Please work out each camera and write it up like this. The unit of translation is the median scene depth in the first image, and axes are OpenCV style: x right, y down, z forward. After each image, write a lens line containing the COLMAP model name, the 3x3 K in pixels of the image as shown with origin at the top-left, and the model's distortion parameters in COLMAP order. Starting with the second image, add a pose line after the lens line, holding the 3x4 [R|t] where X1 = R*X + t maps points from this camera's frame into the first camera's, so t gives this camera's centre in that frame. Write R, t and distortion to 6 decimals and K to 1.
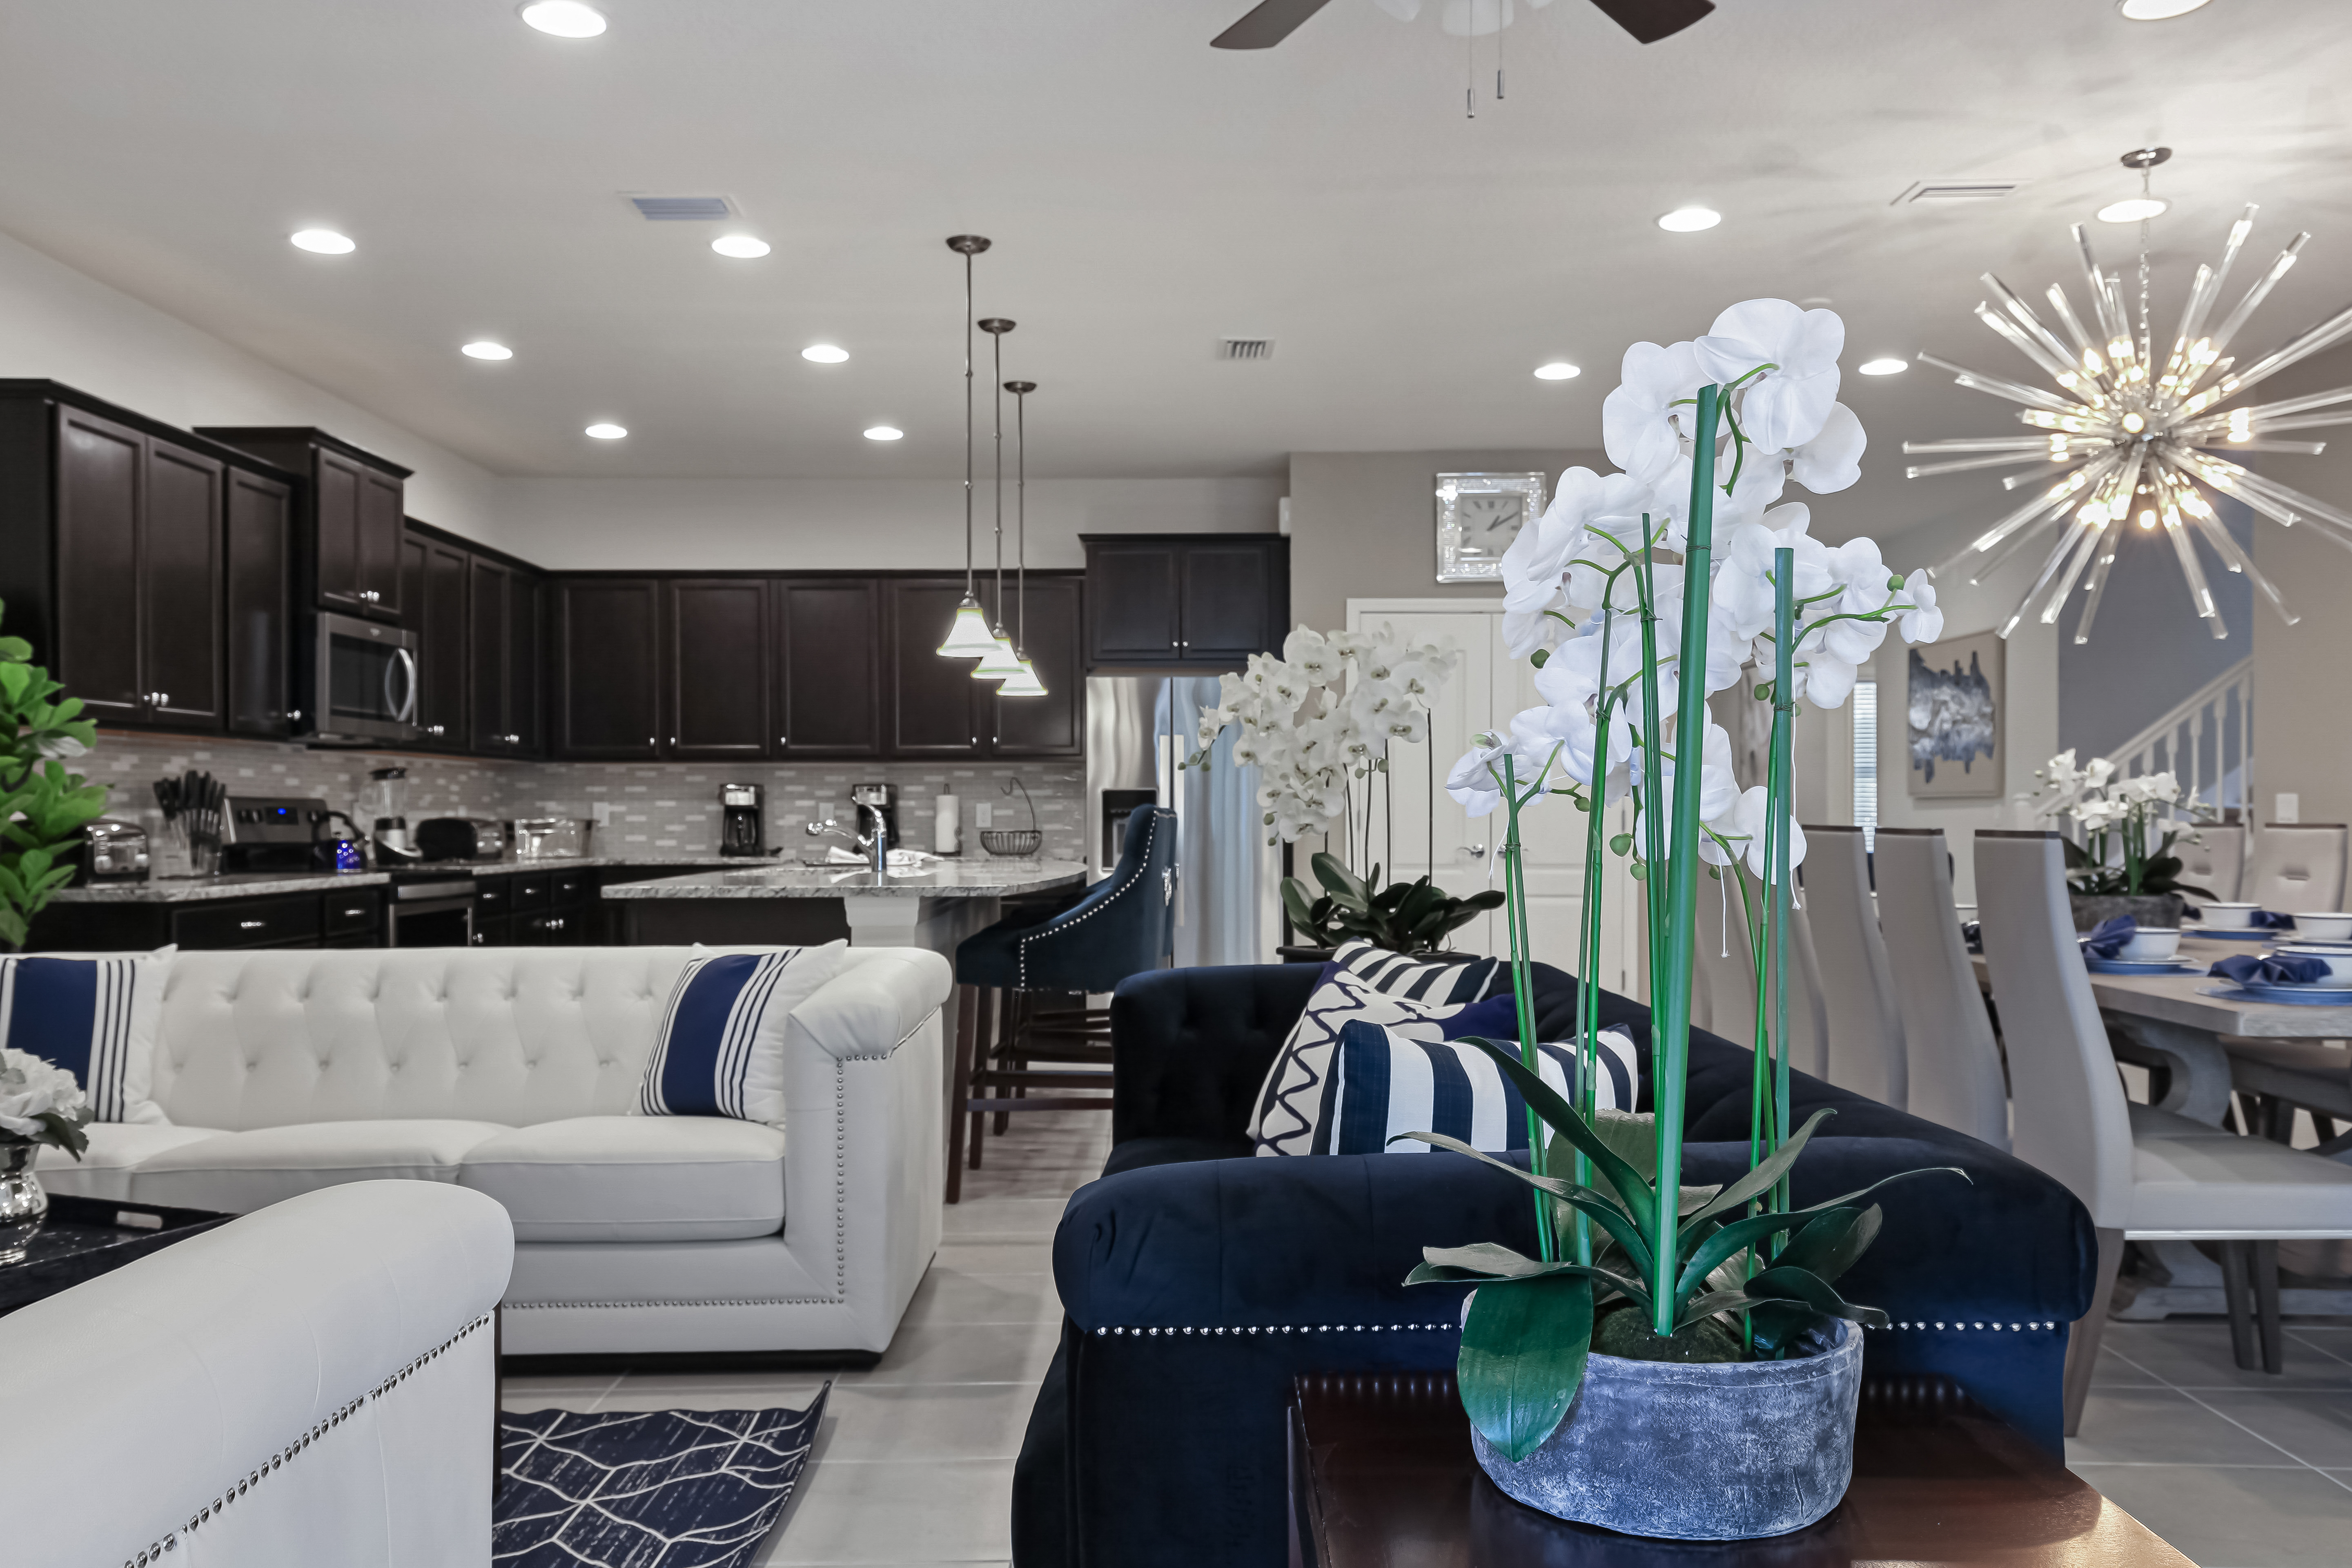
lens RADIAL K [[1860.6, 0, 1174.8], [0, 1860.6, 784.4], [0, 0, 1]] dist [0.077863, 0.003699]
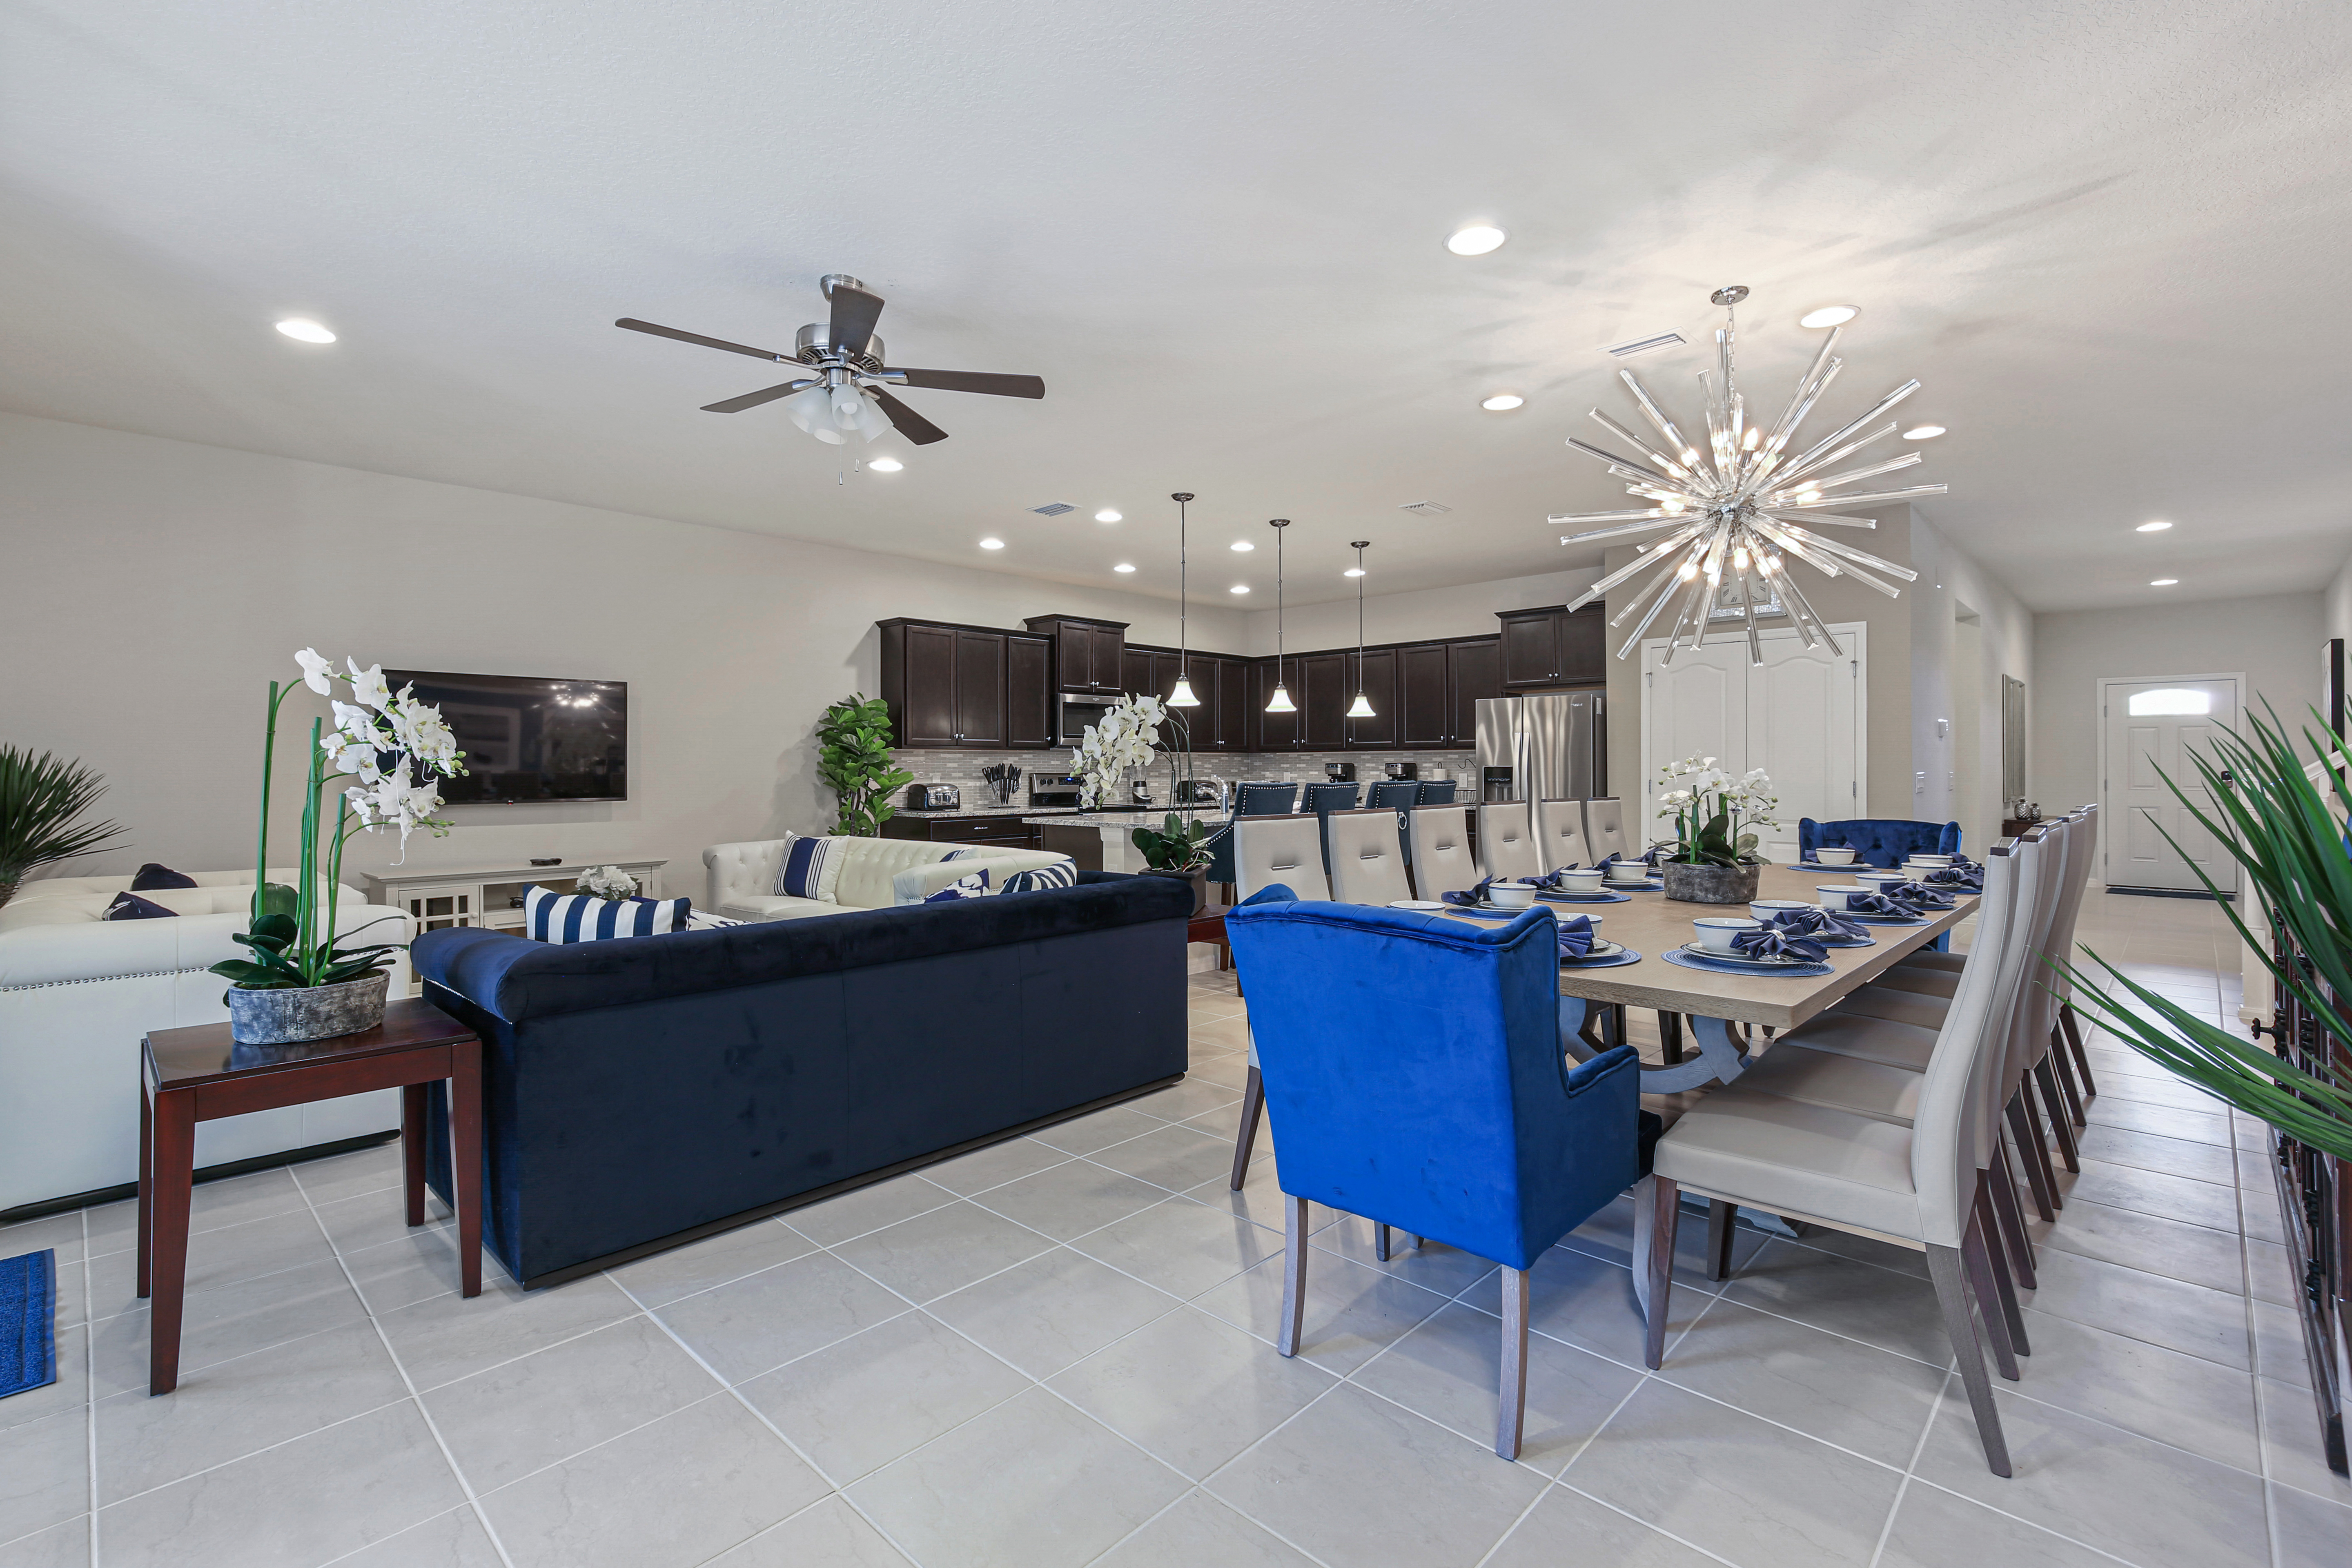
lens RADIAL K [[1057.1, 0, 1179.2], [0, 1057.1, 765.4], [0, 0, 1]] dist [-0.002276, 0.007054]
pose [[0.720959, 0.002360, -0.692974, 0.672517], [0.010918, 0.999831, 0.014764, -0.025728], [0.692892, -0.018210, 0.720812, 0.209299]]
